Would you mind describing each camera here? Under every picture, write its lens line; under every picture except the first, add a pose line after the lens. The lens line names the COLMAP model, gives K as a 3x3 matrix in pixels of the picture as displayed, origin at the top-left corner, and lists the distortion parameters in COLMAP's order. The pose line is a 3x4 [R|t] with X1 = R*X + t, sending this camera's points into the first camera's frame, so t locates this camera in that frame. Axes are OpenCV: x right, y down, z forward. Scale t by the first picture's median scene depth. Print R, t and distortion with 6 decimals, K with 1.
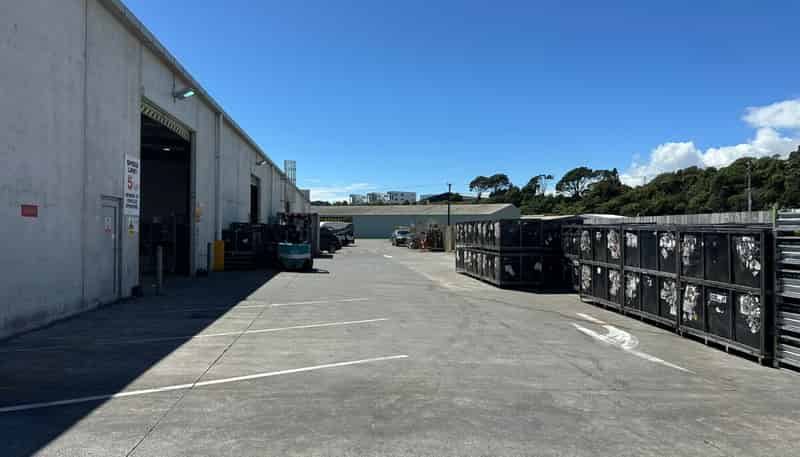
lens RADIAL K [[552.8, 0, 404.3], [0, 552.8, 224.1], [0, 0, 1]] dist [0.045182, -0.058411]
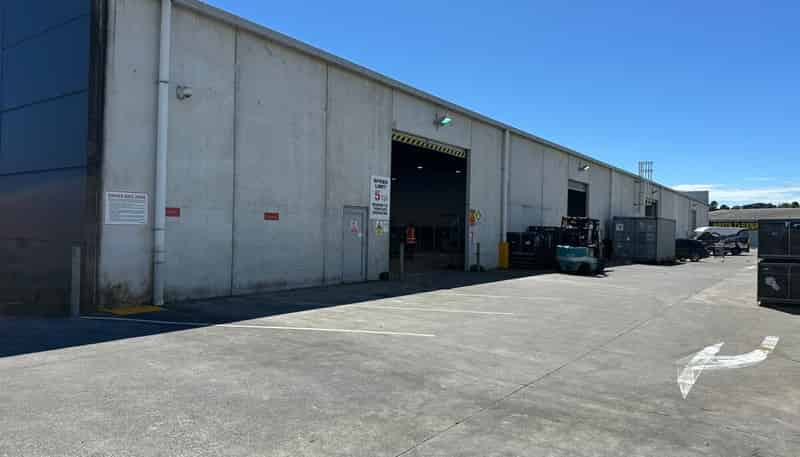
lens RADIAL K [[552.8, 0, 403.7], [0, 552.8, 224.2], [0, 0, 1]] dist [0.045182, -0.058411]
pose [[0.742630, -0.005739, -0.669677, 0.369151], [-0.001731, 0.999943, -0.010488, 0.007540], [0.669700, 0.008948, 0.742578, 0.044343]]
